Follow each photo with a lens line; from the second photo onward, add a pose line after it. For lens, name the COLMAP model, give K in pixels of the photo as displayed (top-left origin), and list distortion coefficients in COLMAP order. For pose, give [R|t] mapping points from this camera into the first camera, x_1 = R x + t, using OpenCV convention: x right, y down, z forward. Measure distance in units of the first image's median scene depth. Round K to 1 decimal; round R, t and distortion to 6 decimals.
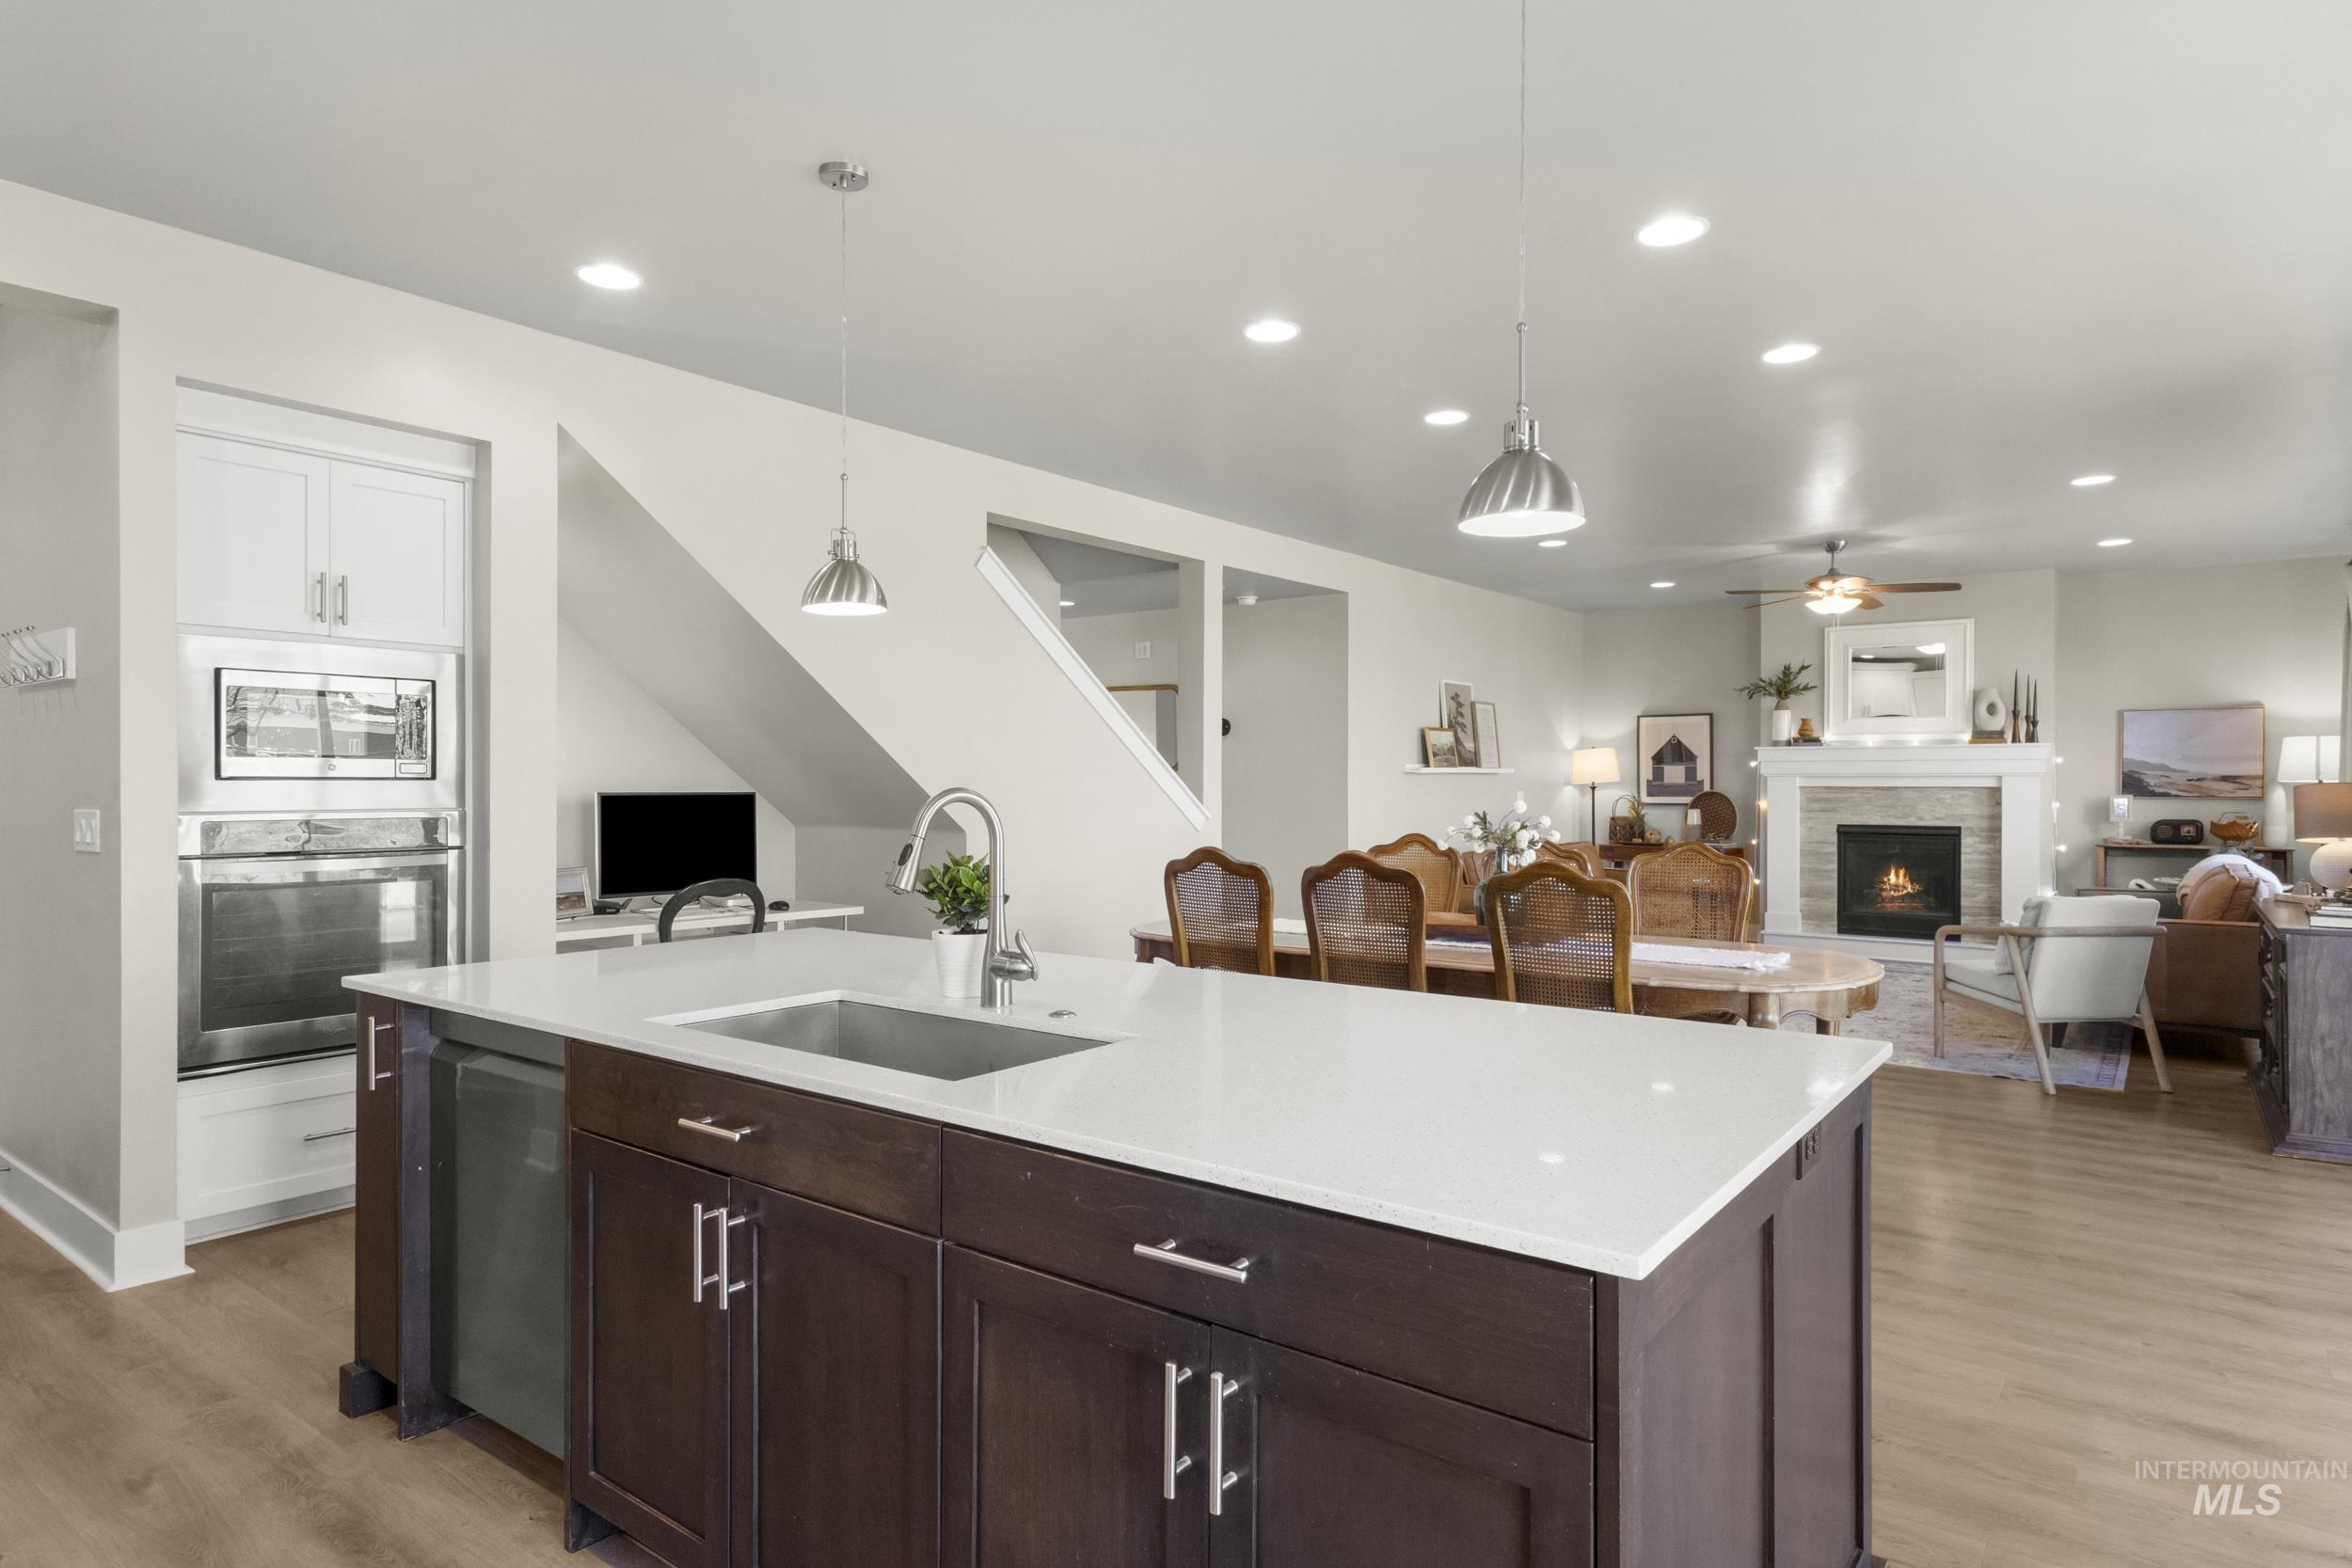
lens RADIAL K [[1304.6, 0, 1153.2], [0, 1304.6, 787.2], [0, 0, 1]] dist [0.003574, -0.000174]
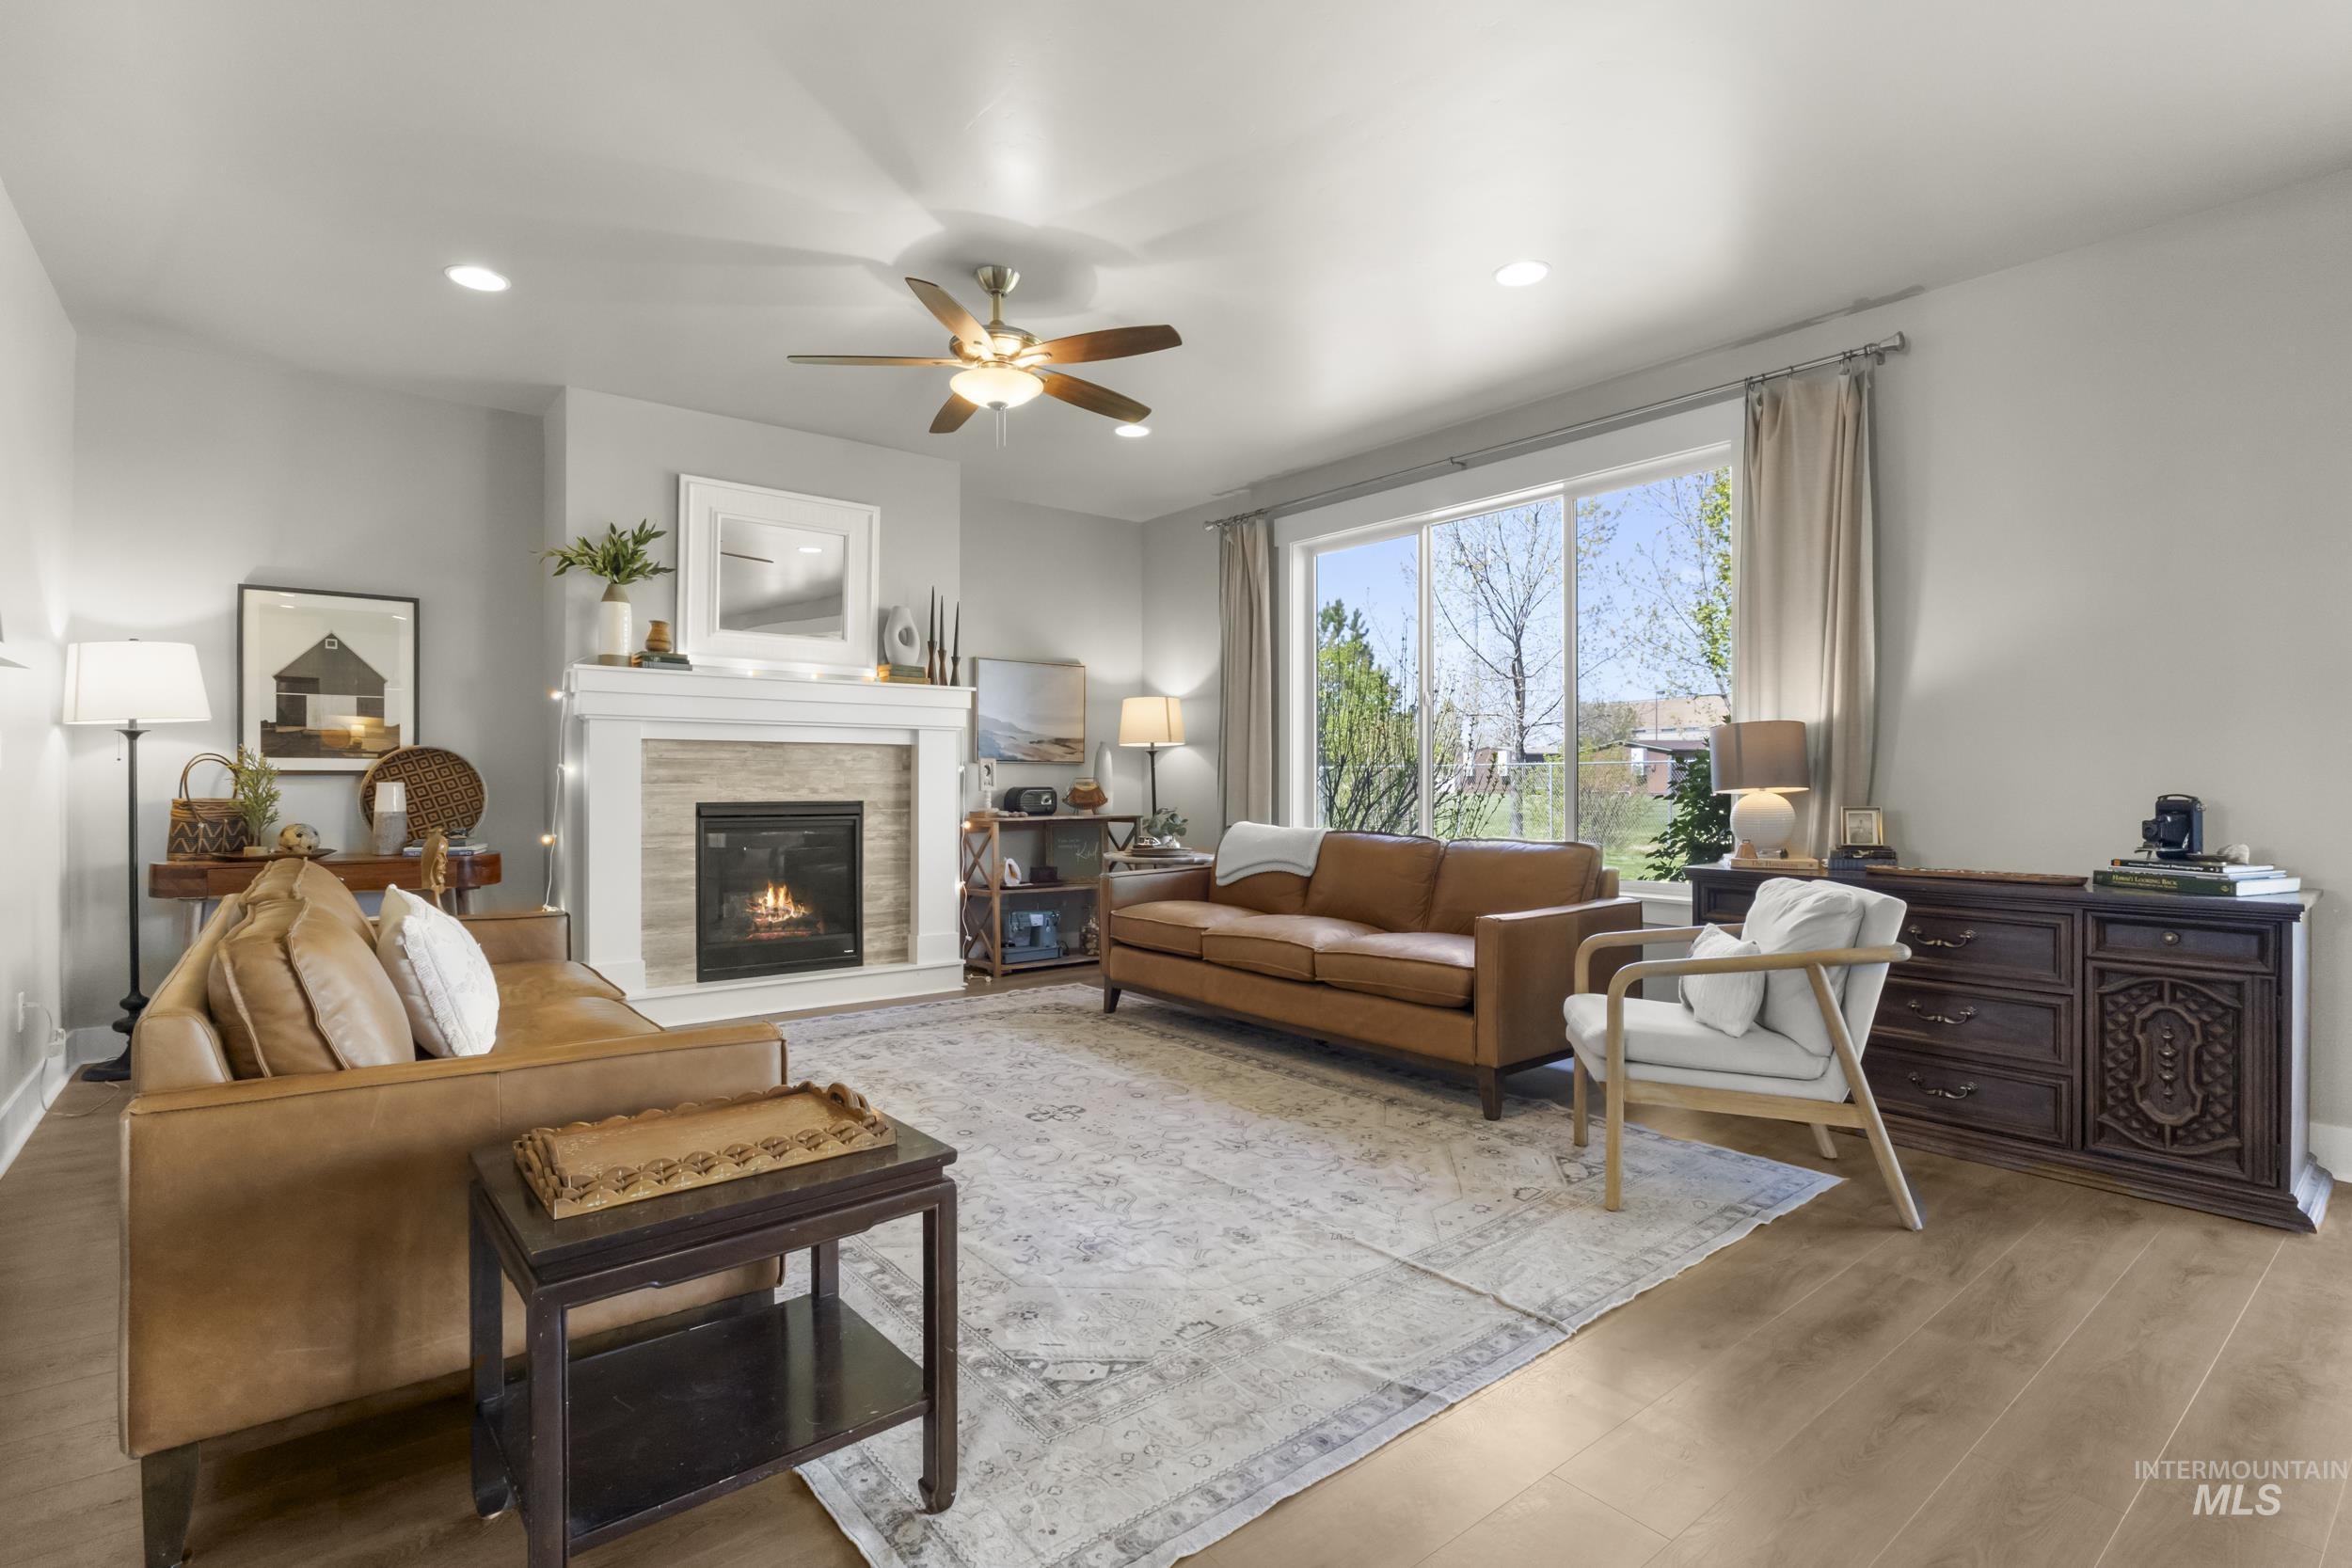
lens RADIAL K [[1111.3, 0, 1167.3], [0, 1111.3, 780.3], [0, 0, 1]] dist [-0.022379, 0.007501]
pose [[0.224564, -0.000208, 0.974459, 0.076303], [0.001092, 0.999999, -0.000038, 0.019291], [-0.974459, 0.001073, 0.224565, 0.710816]]
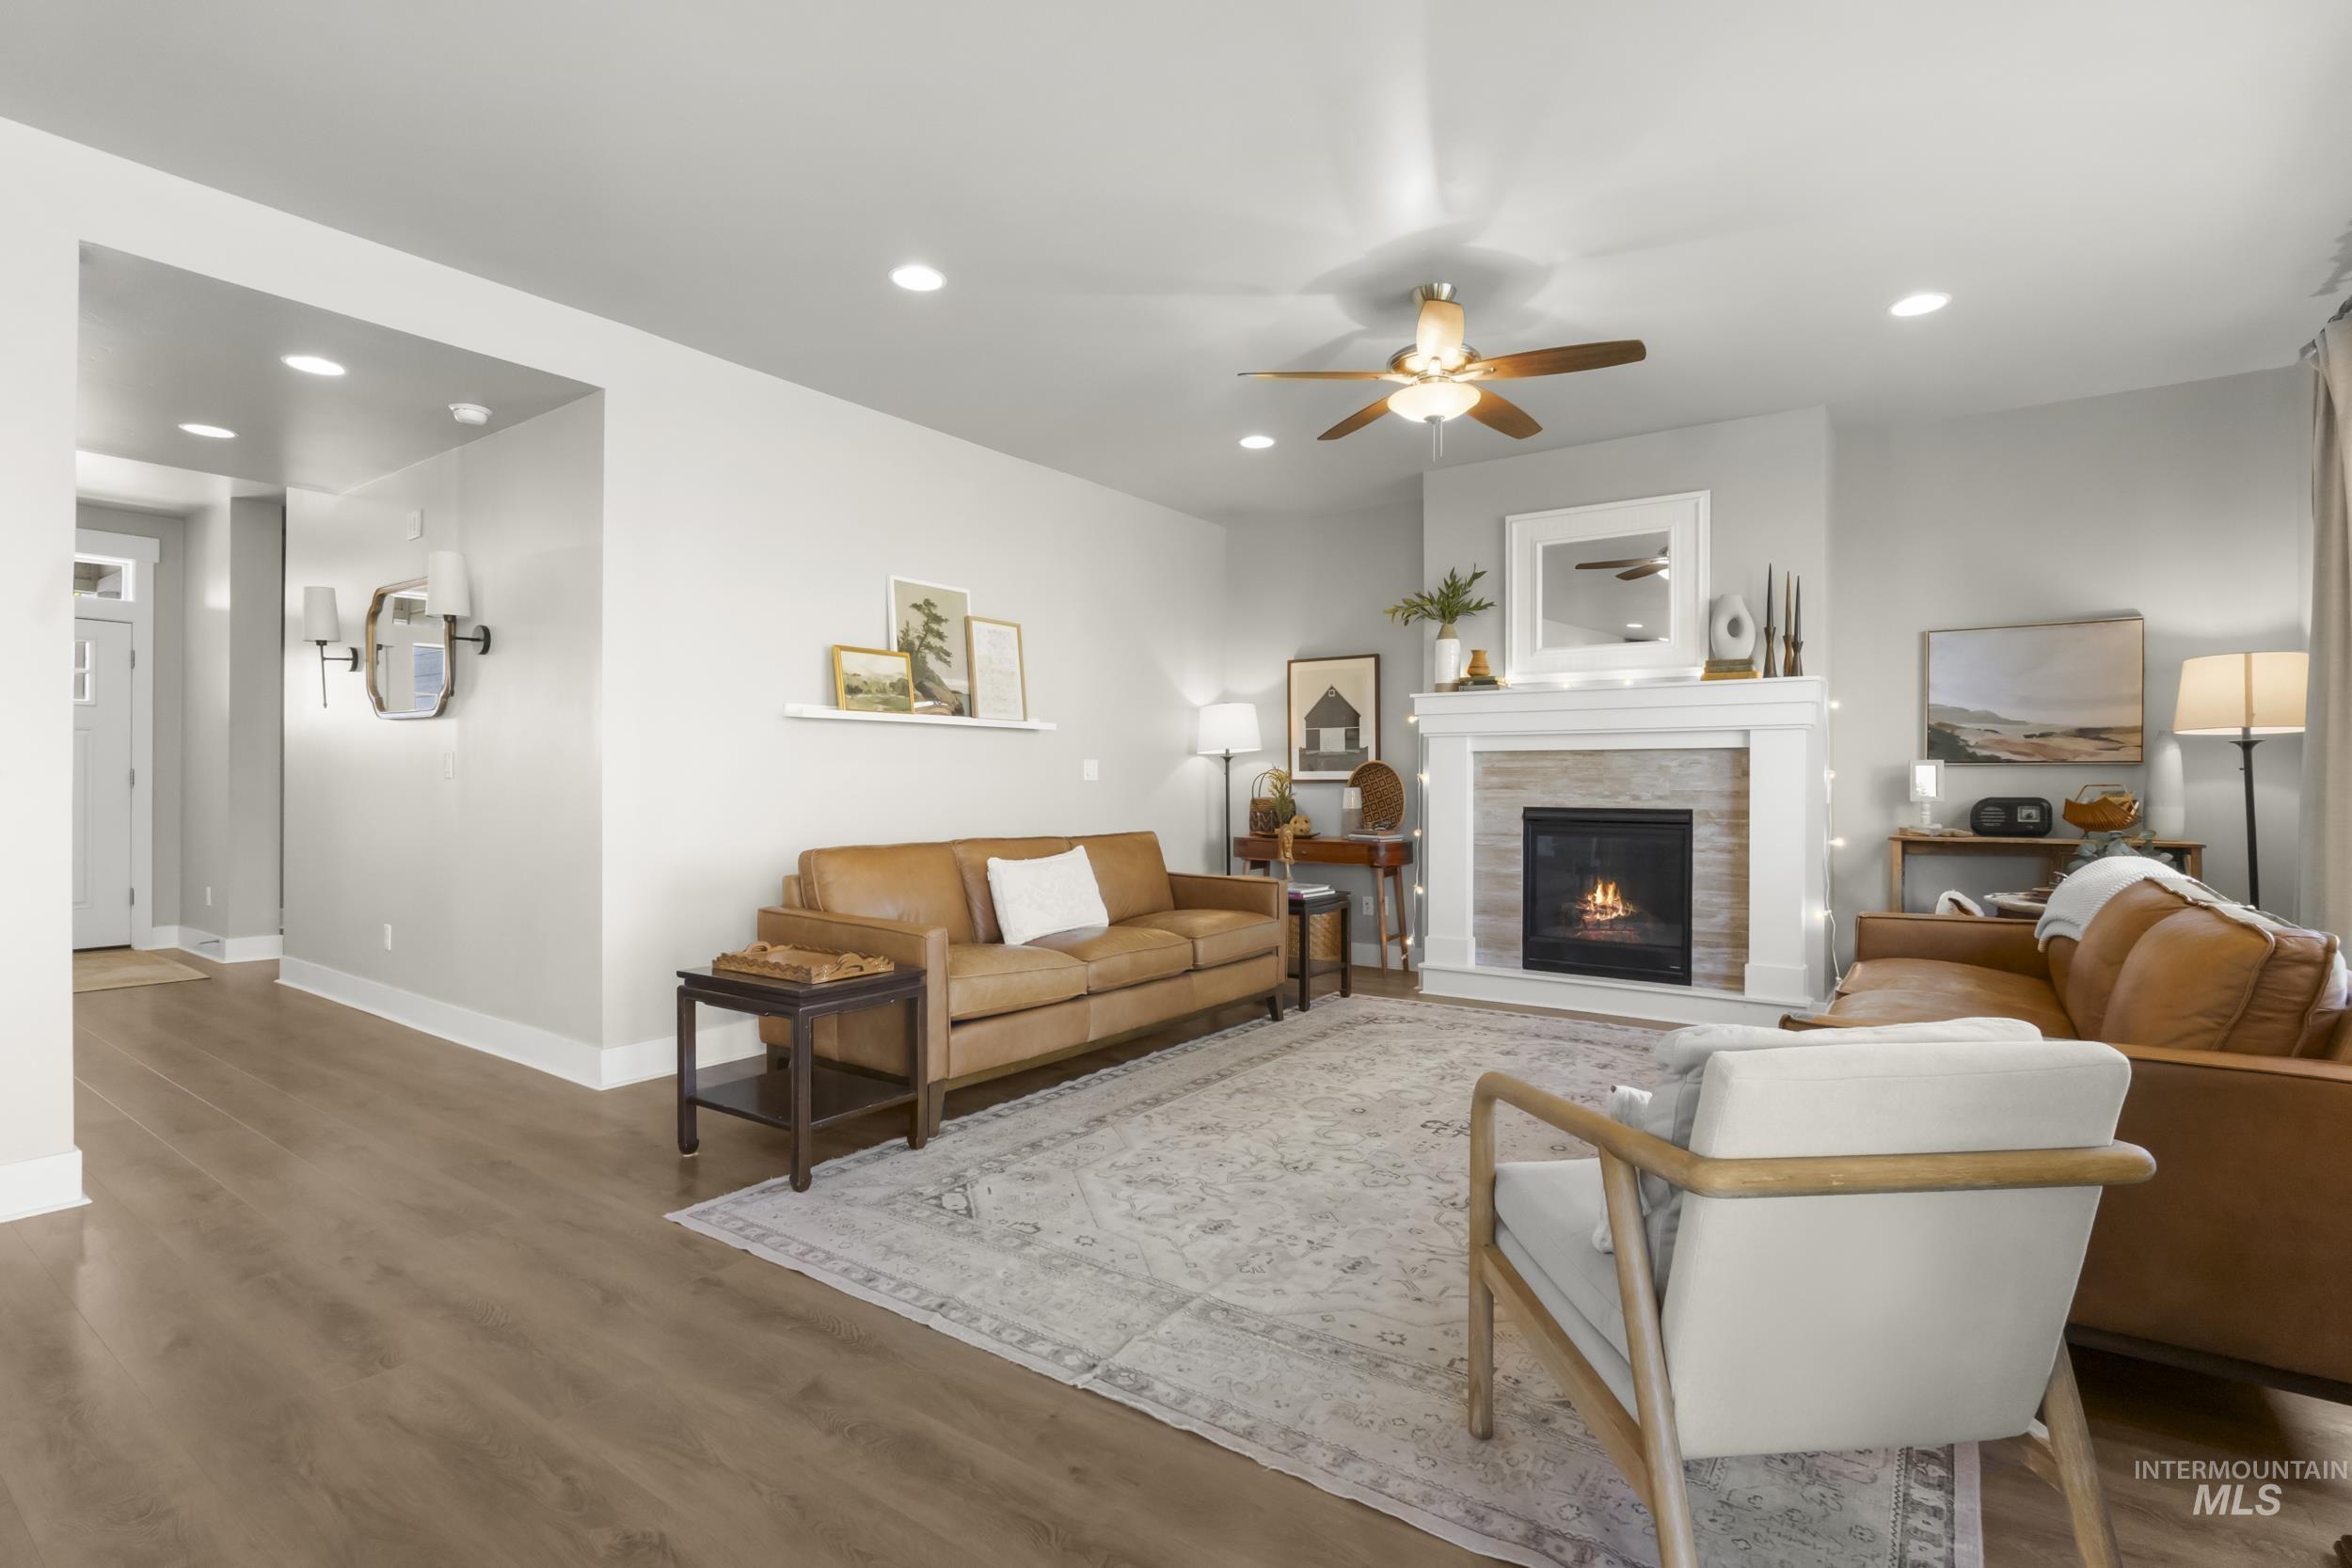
lens RADIAL K [[1111.3, 0, 1167.3], [0, 1111.3, 780.3], [0, 0, 1]] dist [-0.022379, 0.007501]
pose [[0.998913, 0.003084, 0.046510, 0.331901], [-0.002780, 0.999974, -0.006609, 0.019975], [-0.046529, 0.006472, 0.998896, 0.461976]]
